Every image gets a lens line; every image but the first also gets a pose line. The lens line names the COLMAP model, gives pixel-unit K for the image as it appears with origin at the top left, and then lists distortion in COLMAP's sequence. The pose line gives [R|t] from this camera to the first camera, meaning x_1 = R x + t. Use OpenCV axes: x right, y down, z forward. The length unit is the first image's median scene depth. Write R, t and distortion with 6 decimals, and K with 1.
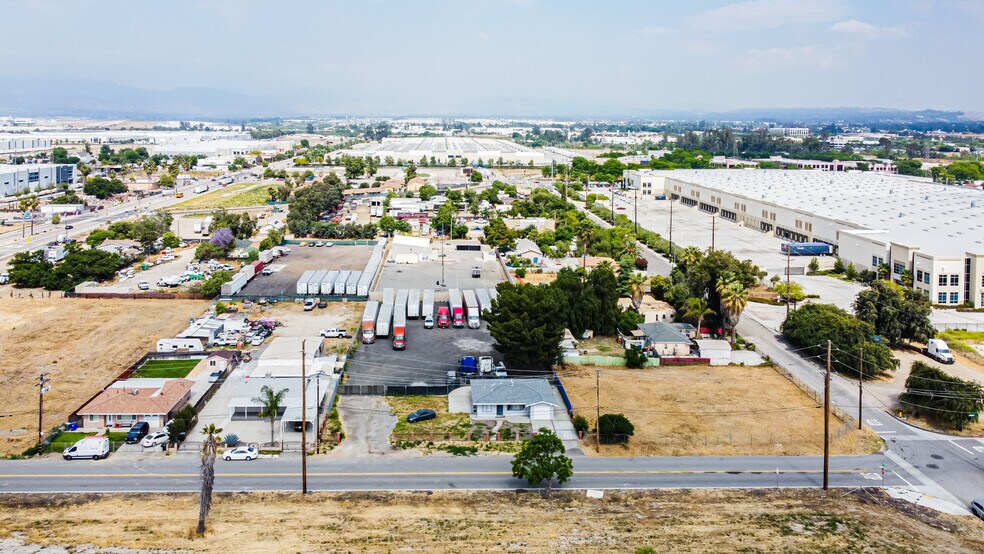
lens RADIAL K [[774.1, 0, 461.9], [0, 774.1, 155.3], [0, 0, 1]] dist [-0.002281, -0.000257]
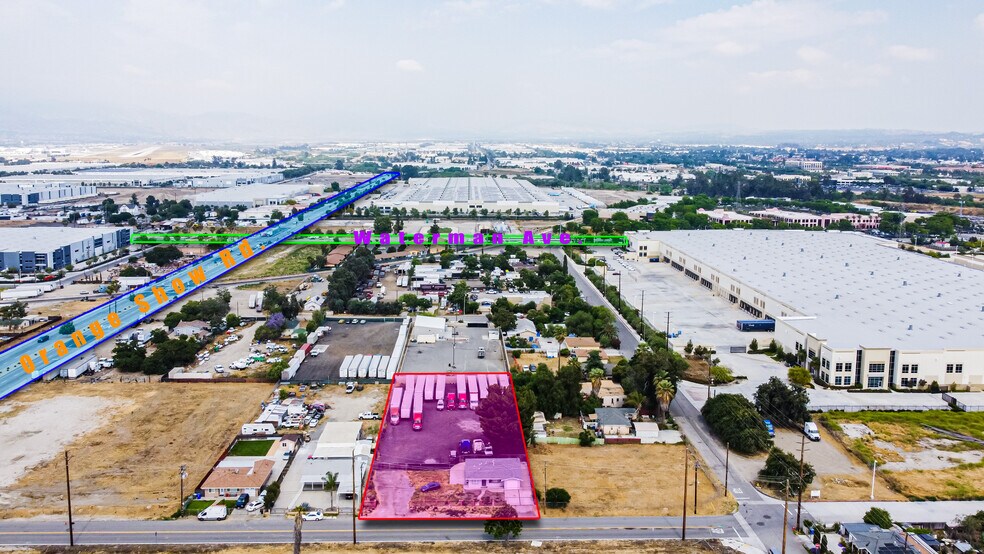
lens RADIAL K [[763.9, 0, 484.3], [0, 763.9, 248.1], [0, 0, 1]] dist [-0.002974, -0.000705]
pose [[0.999974, -0.003585, -0.006210, 0.044959], [0.004139, 0.995784, 0.091634, -0.184805], [0.005856, -0.091658, 0.995773, -0.301829]]
